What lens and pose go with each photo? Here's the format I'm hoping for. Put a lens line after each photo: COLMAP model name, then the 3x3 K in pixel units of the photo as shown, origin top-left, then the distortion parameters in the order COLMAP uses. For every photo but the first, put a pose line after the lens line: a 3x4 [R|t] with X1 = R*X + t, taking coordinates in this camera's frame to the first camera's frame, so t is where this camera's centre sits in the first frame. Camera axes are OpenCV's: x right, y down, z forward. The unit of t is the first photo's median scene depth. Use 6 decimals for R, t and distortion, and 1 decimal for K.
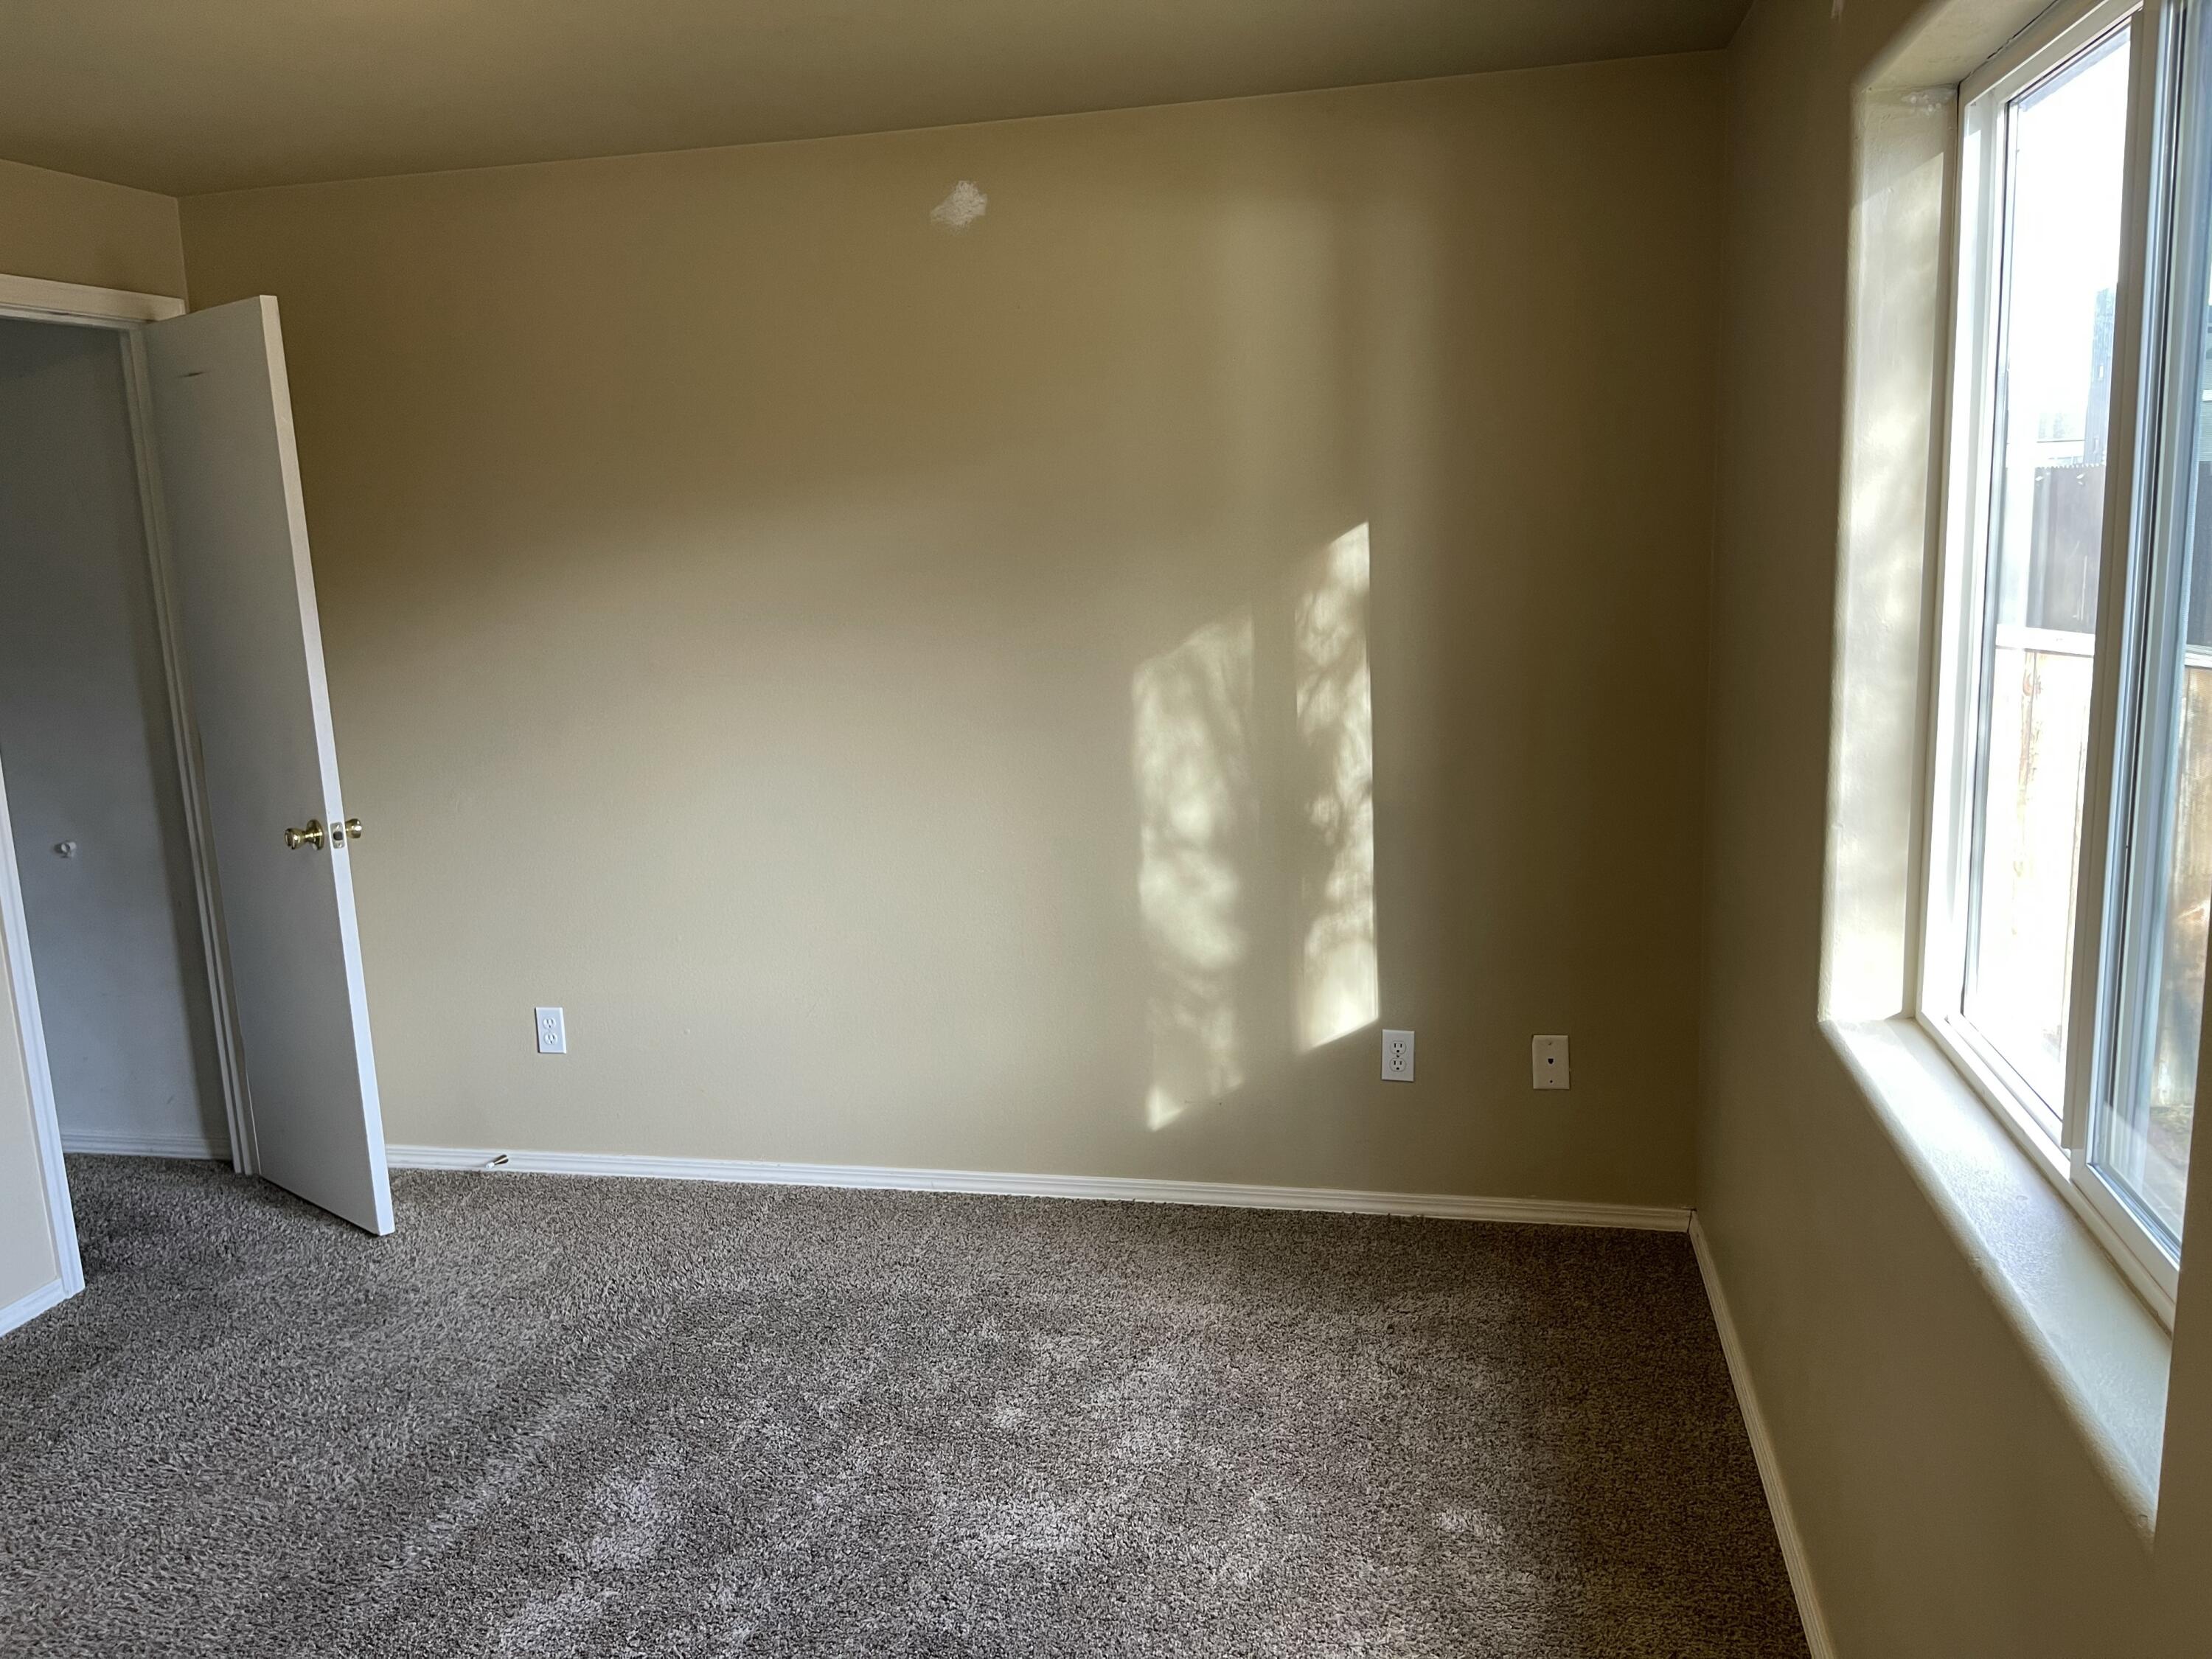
lens RADIAL K [[1671.4, 0, 1158.6], [0, 1671.4, 821.9], [0, 0, 1]] dist [0.059530, -0.084555]
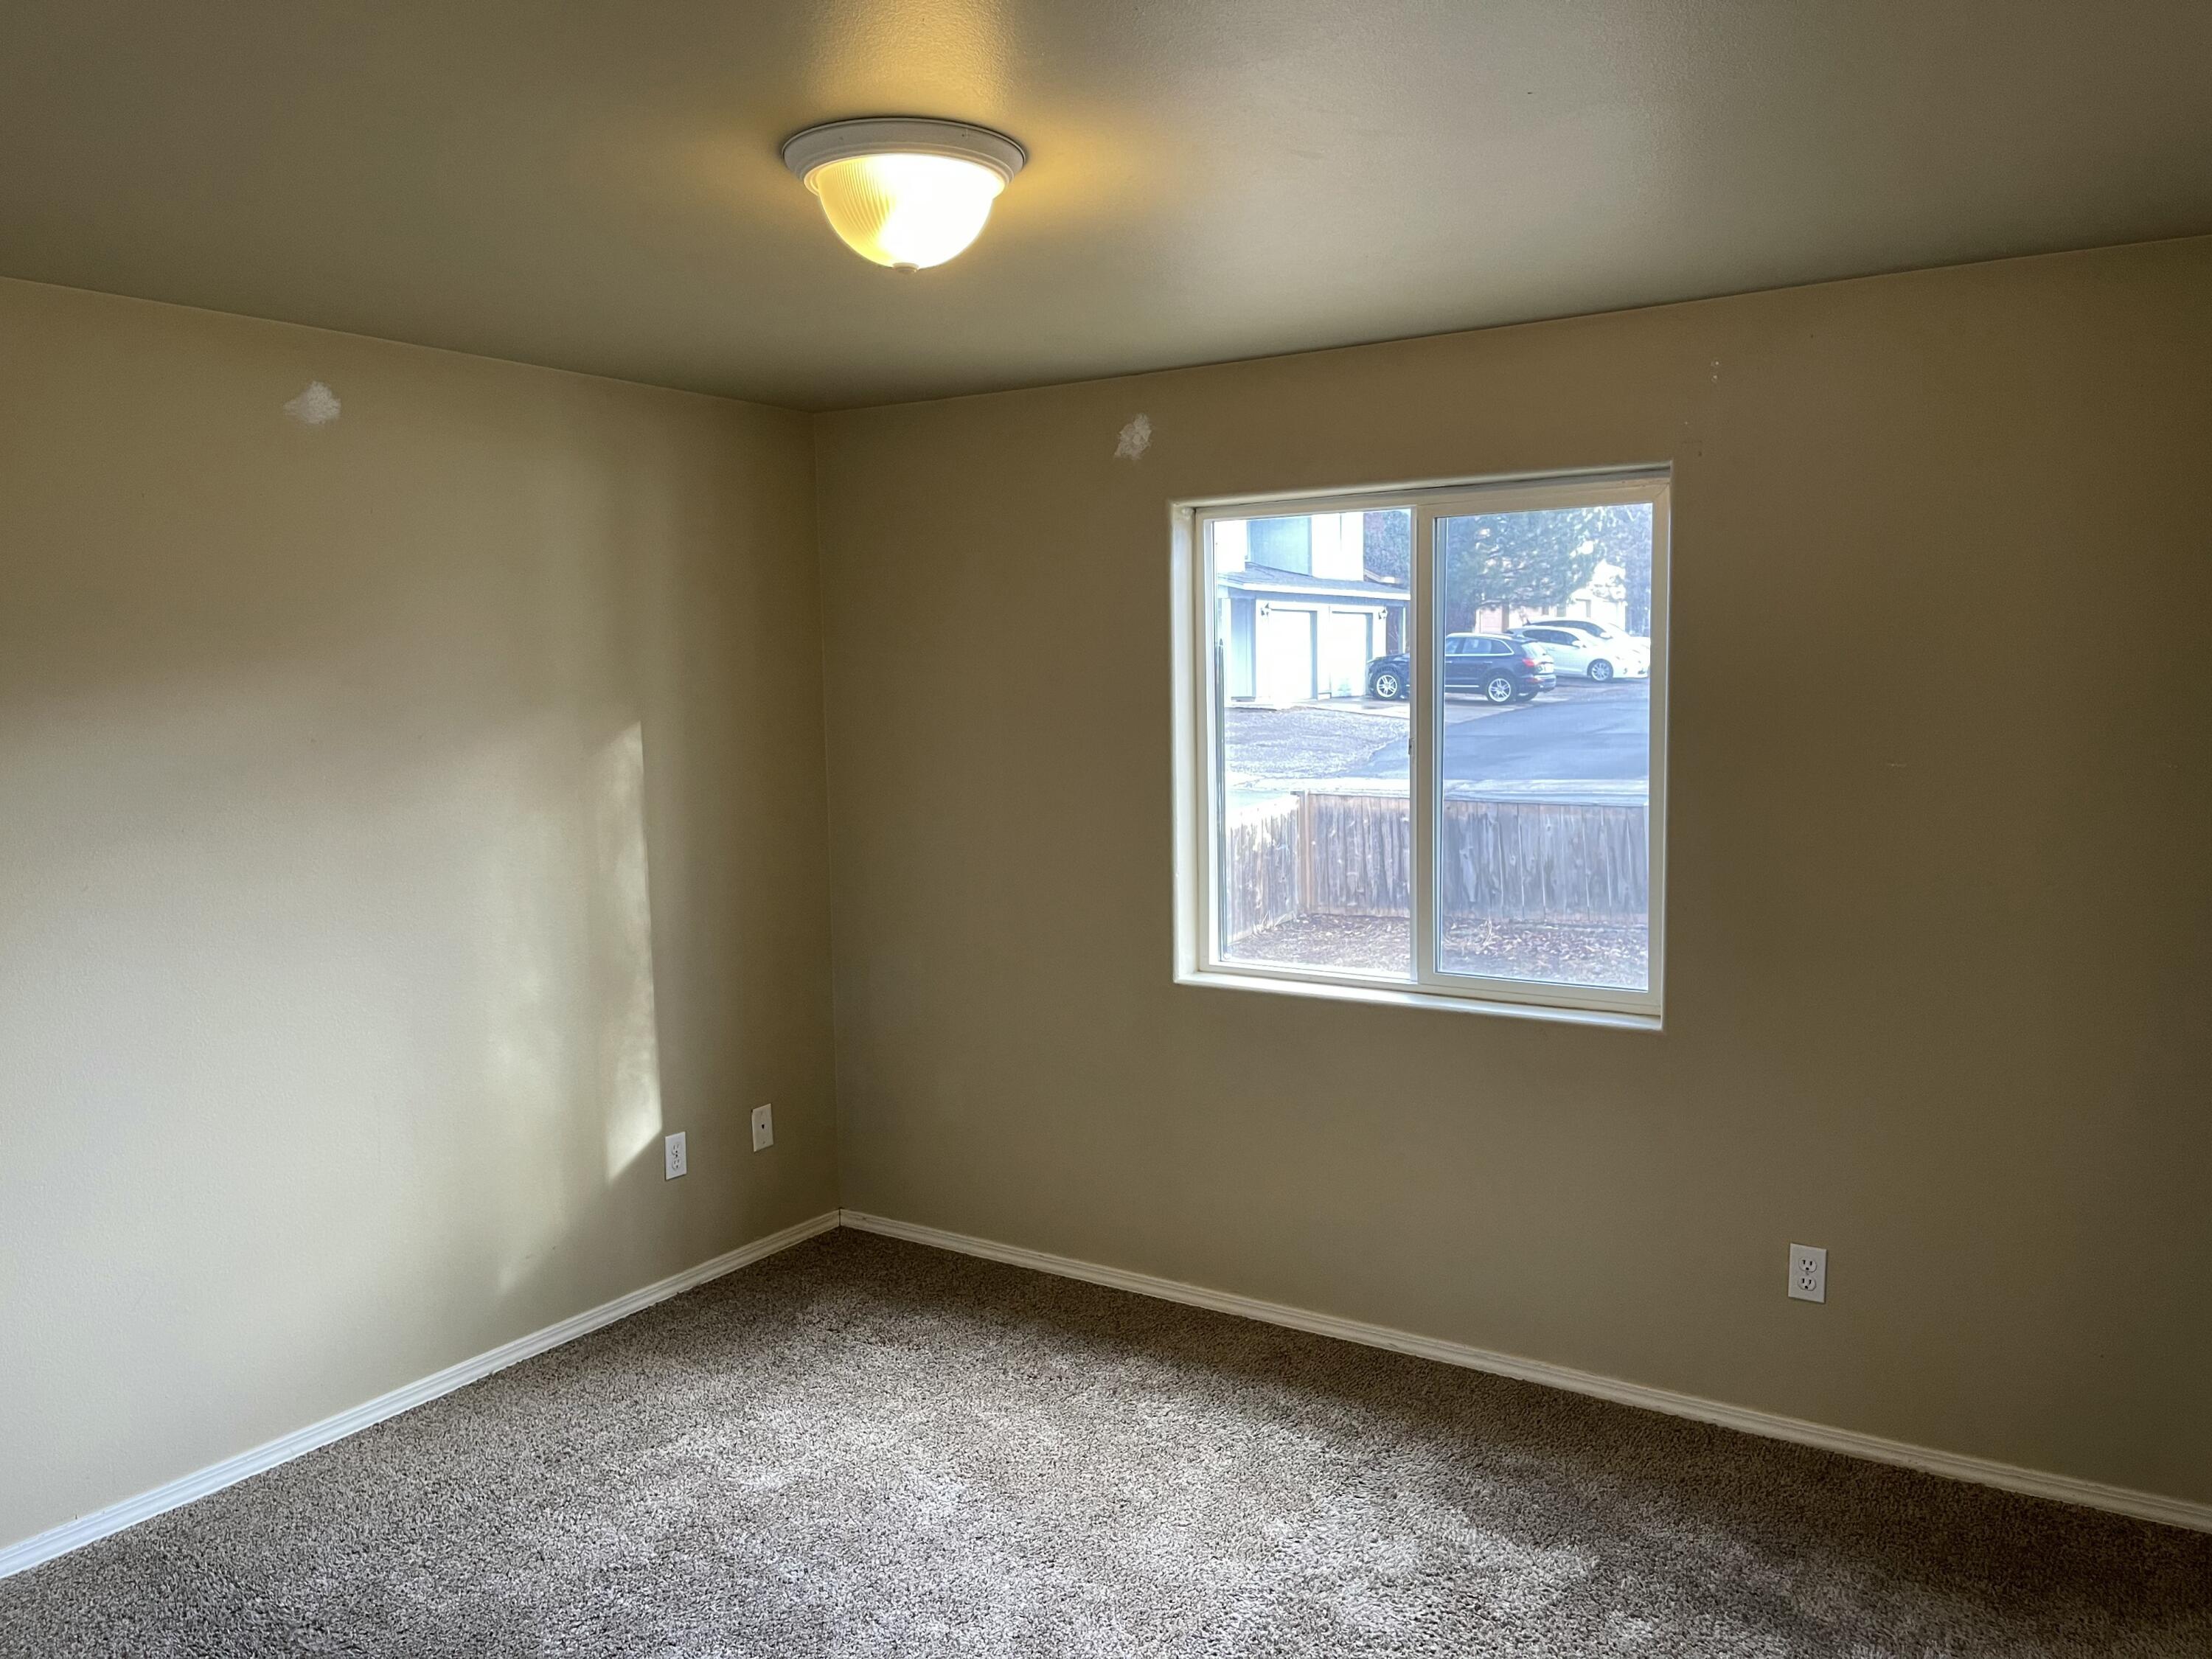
lens RADIAL K [[1671.4, 0, 1097.6], [0, 1671.4, 829.8], [0, 0, 1]] dist [0.059530, -0.084555]
pose [[0.351081, -0.051877, 0.934907, -1.040043], [0.161065, 0.986927, -0.005721, -0.044600], [-0.922388, 0.152589, 0.354847, 0.298865]]
